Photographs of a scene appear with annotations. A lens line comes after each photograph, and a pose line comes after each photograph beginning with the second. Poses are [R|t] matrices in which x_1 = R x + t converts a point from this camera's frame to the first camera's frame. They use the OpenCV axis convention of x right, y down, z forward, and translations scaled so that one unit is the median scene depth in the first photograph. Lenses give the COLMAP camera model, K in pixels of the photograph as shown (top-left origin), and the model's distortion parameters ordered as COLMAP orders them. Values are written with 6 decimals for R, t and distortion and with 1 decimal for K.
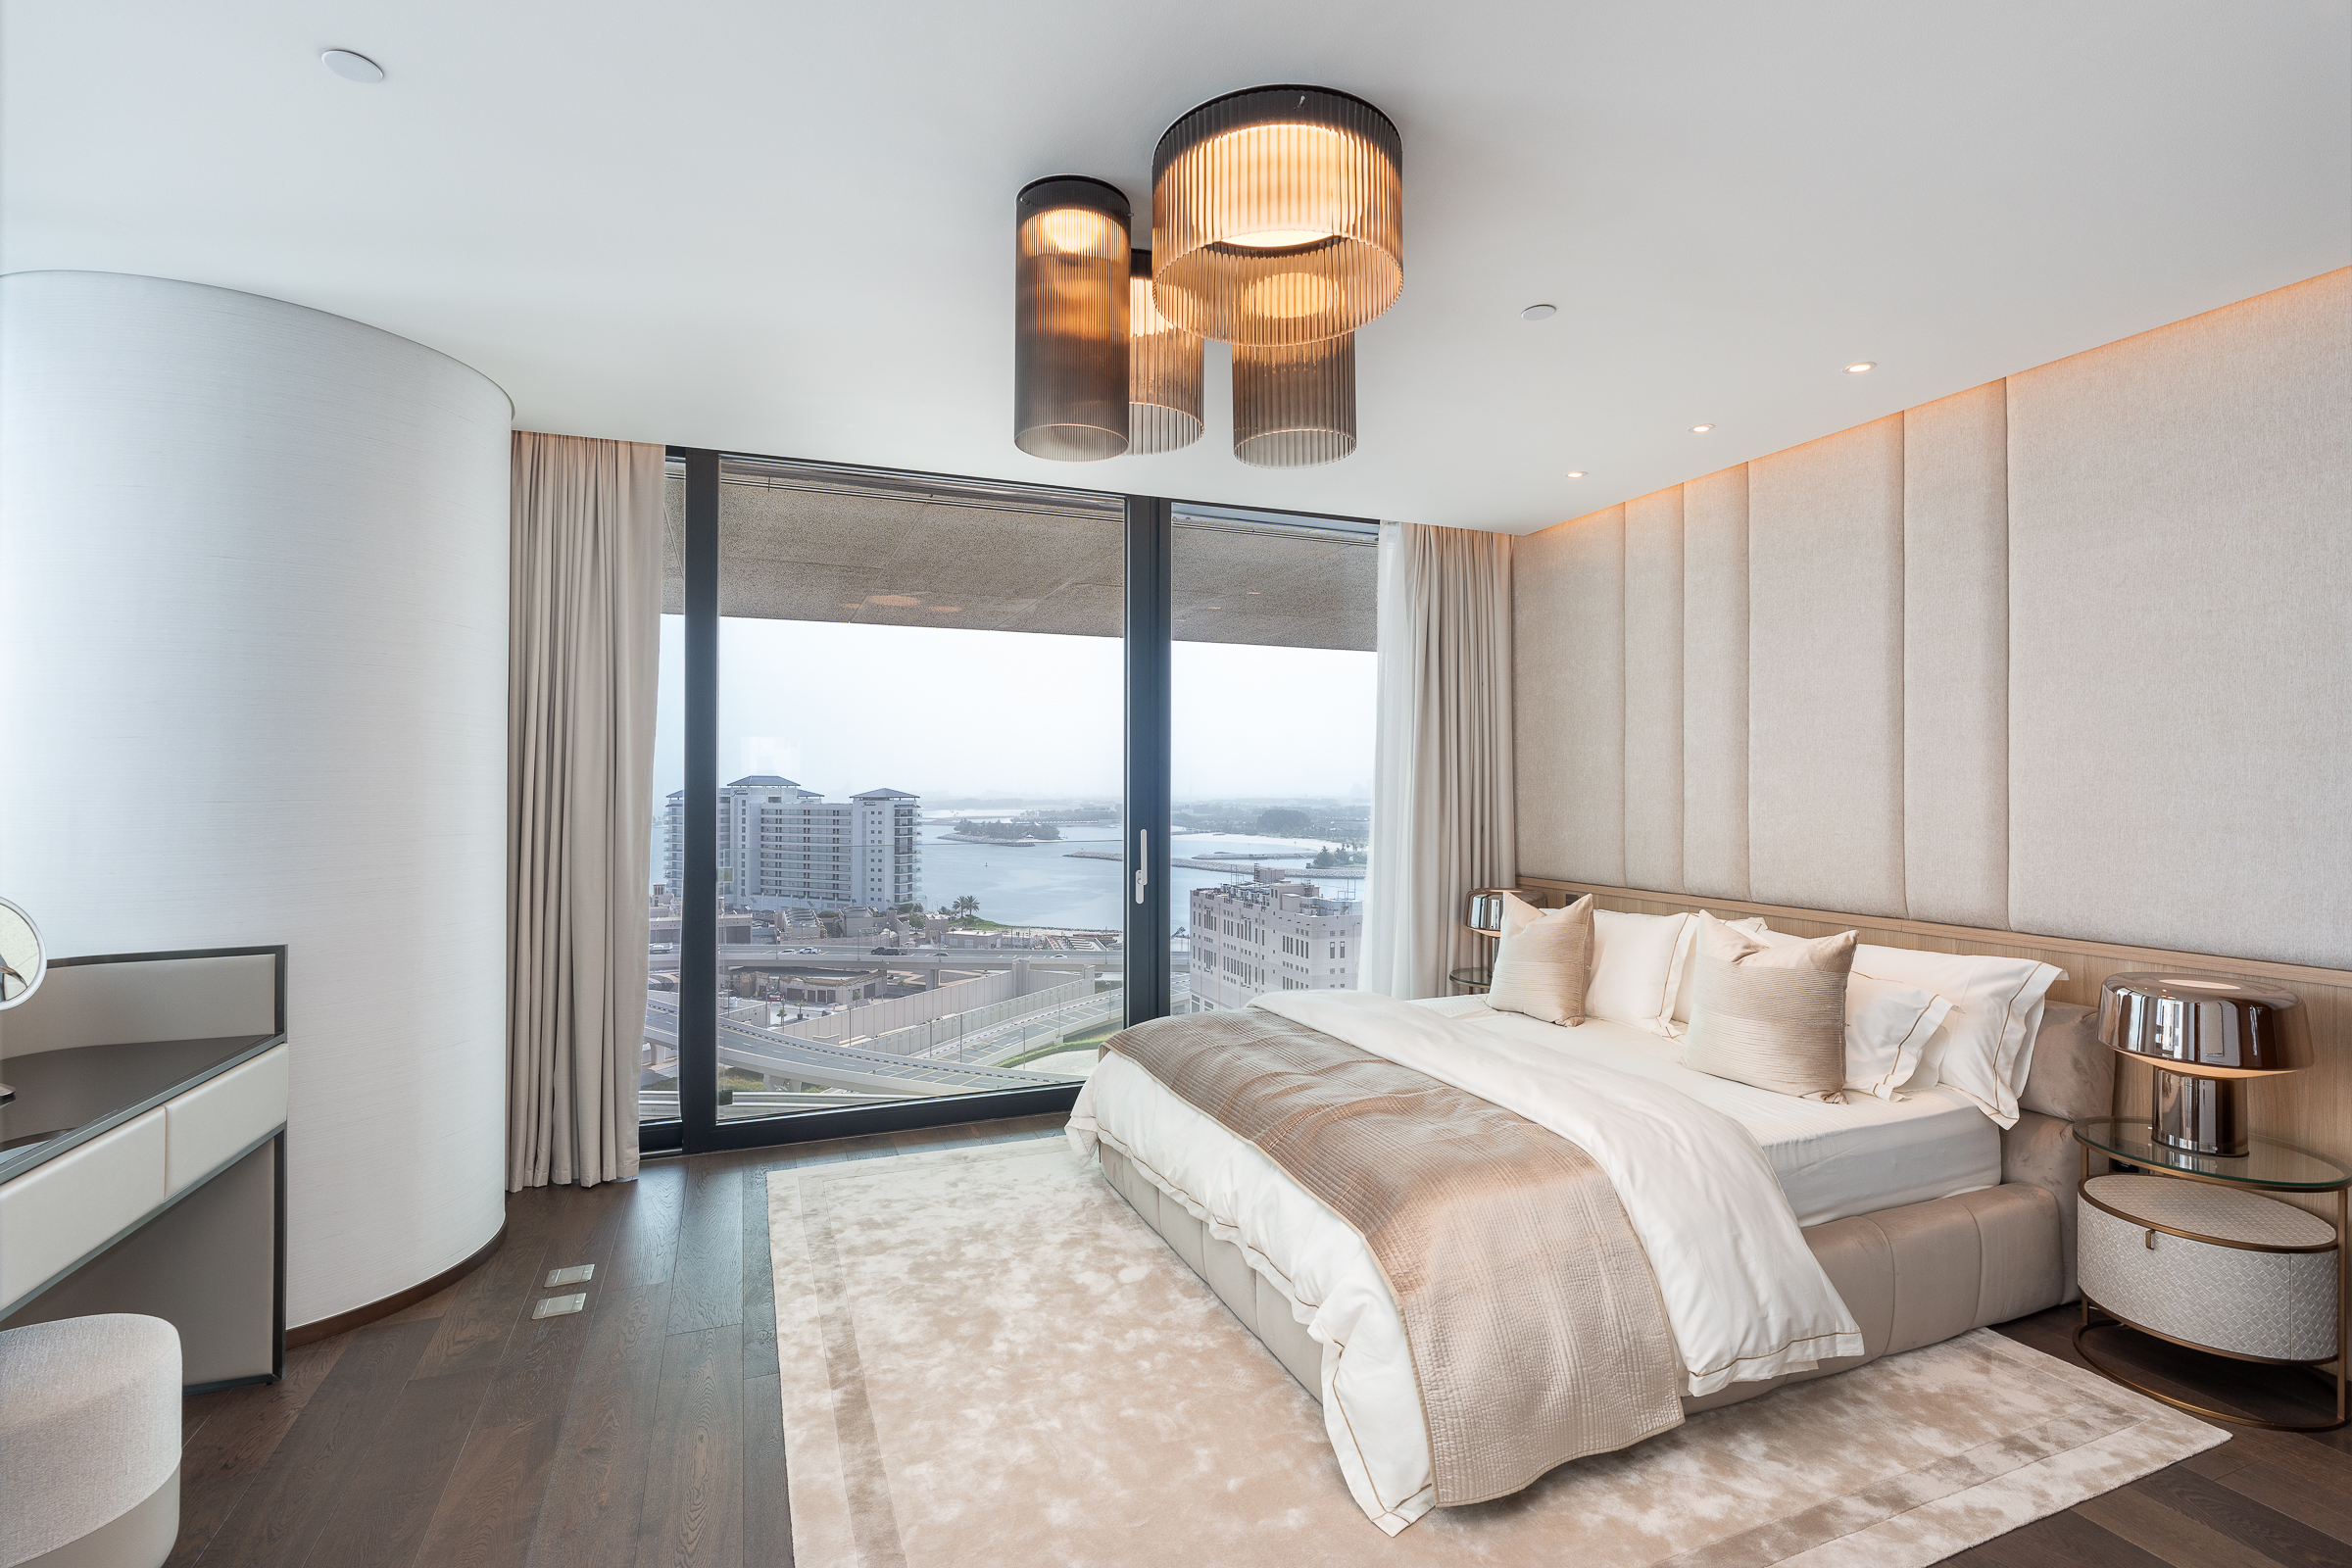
lens RADIAL K [[1054.2, 0, 1176.0], [0, 1054.2, 784.0], [0, 0, 1]] dist [-0.000777, -0.000117]
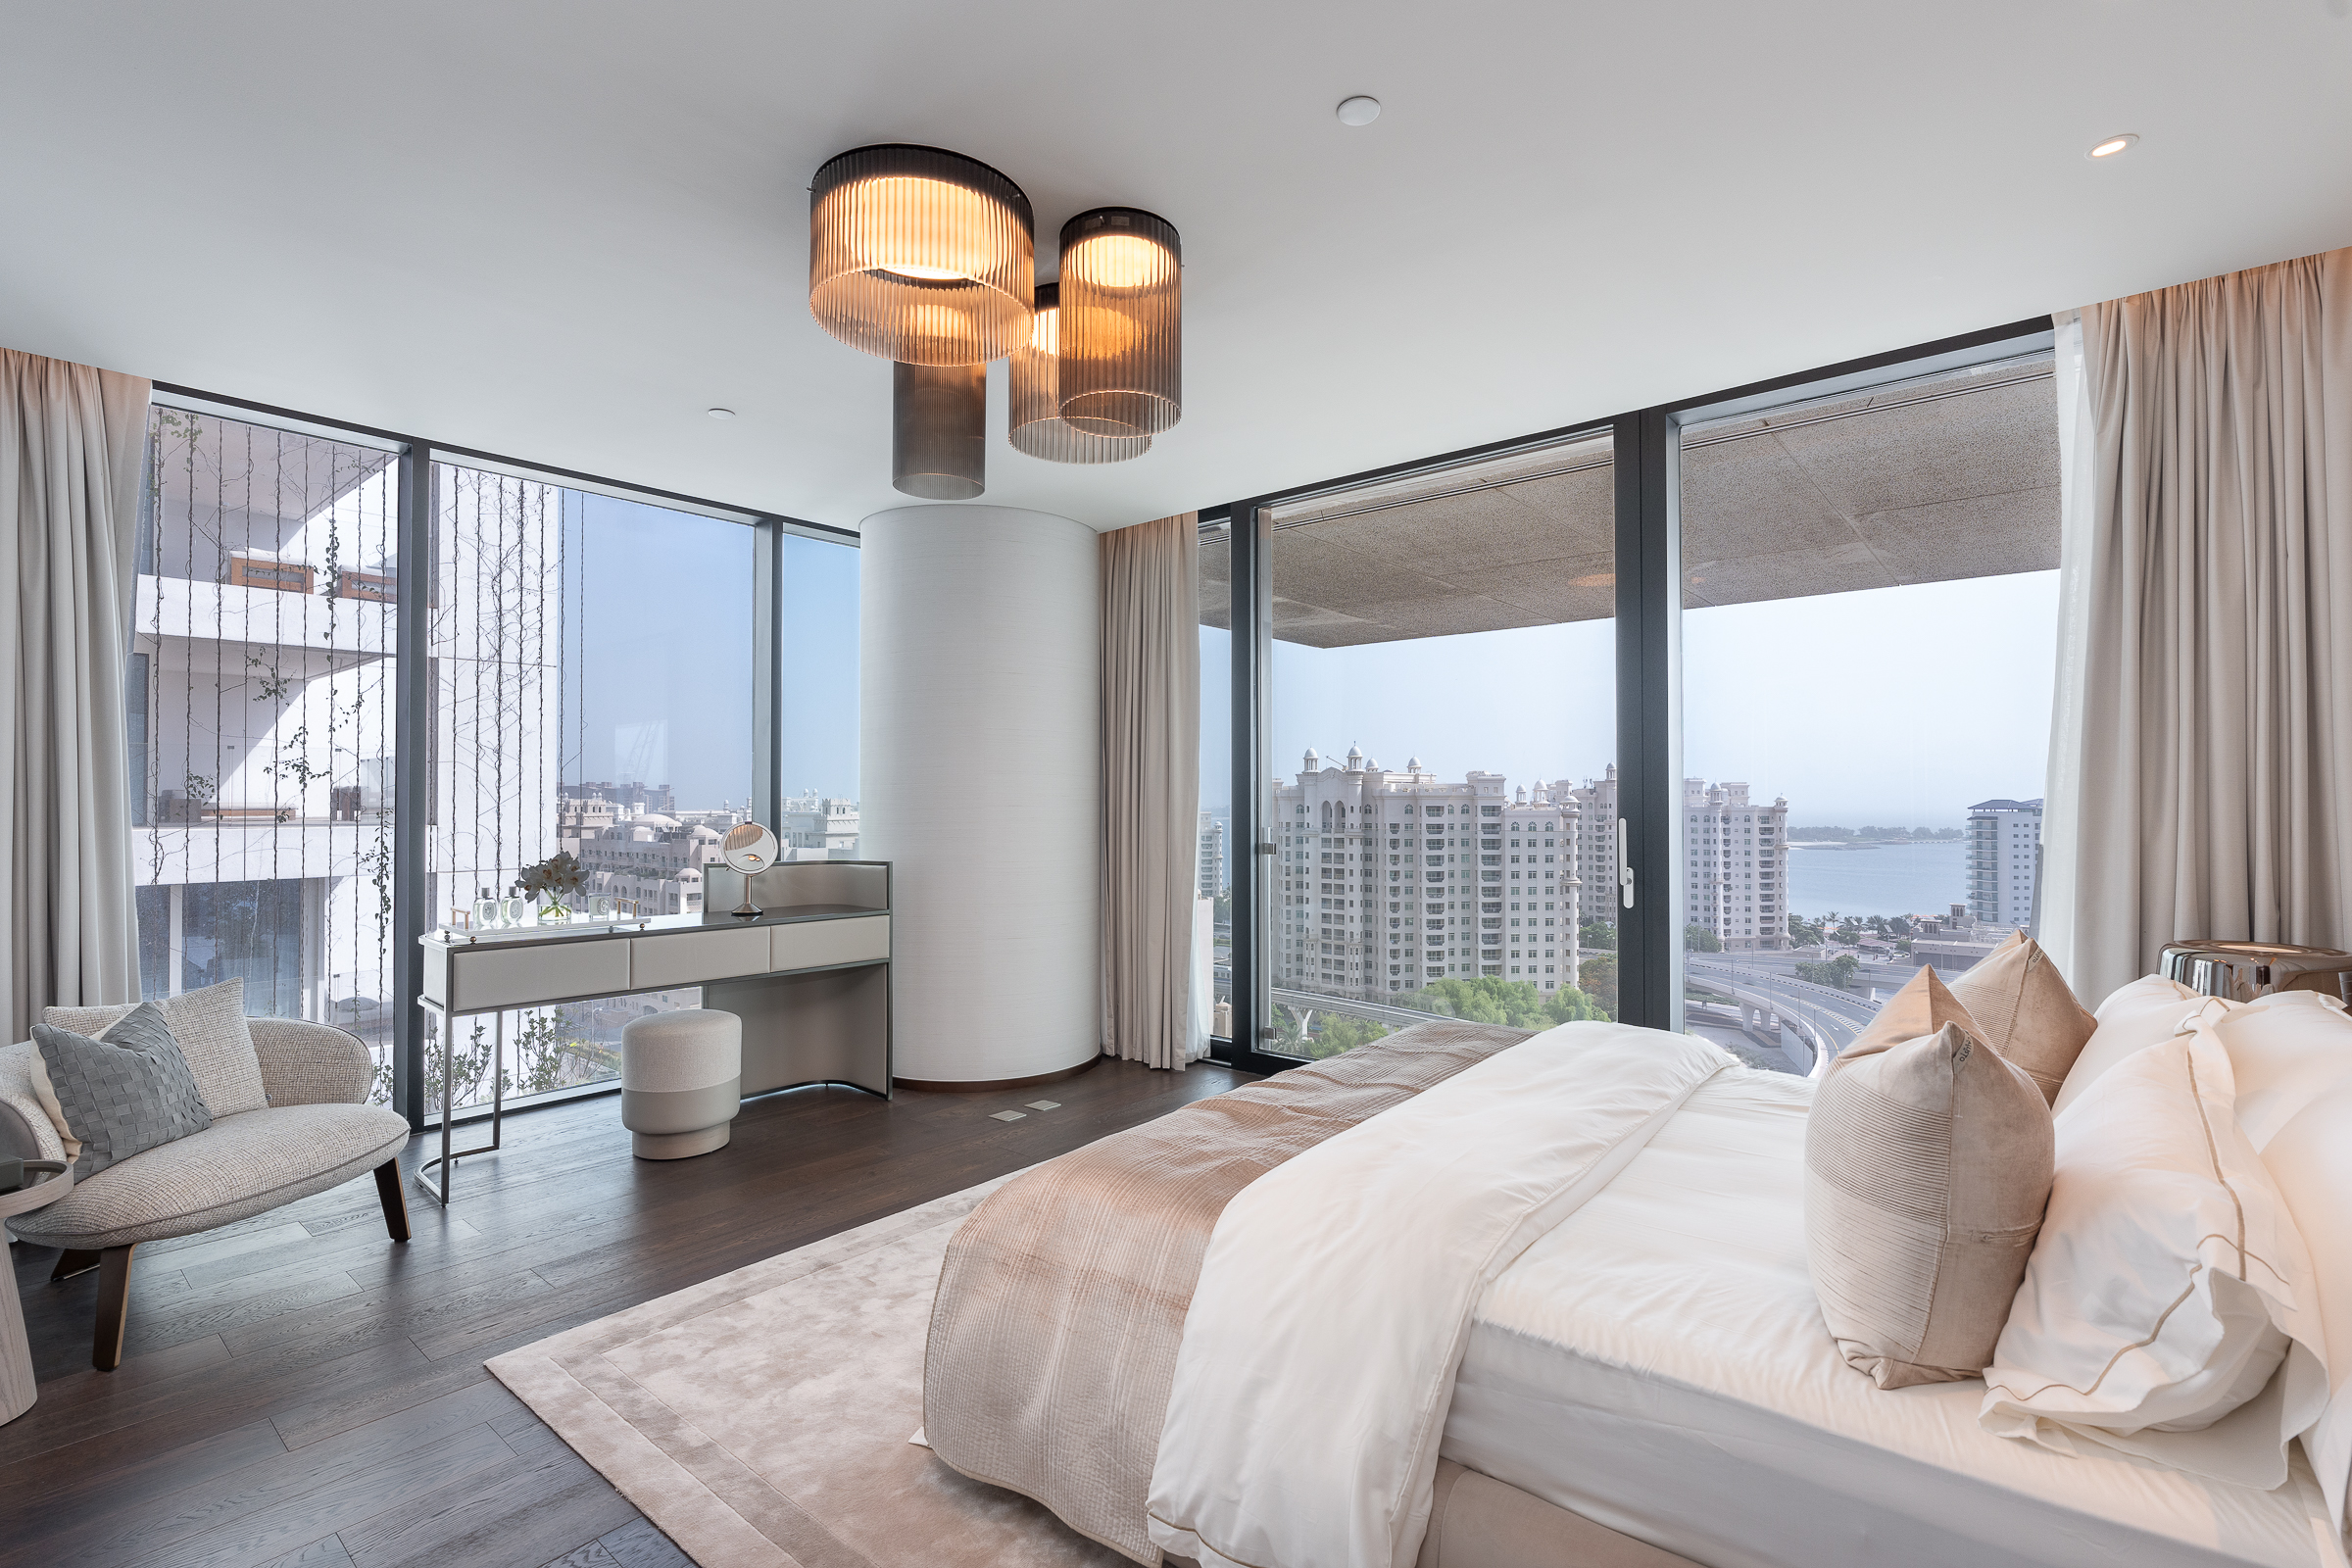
lens RADIAL K [[1070.1, 0, 1188.2], [0, 1070.1, 770.4], [0, 0, 1]] dist [-0.002675, 0.000246]
pose [[0.471315, -0.026037, -0.881581, 0.694482], [0.007392, 0.999646, -0.025572, 0.031270], [0.881934, 0.005536, 0.471340, 0.384939]]
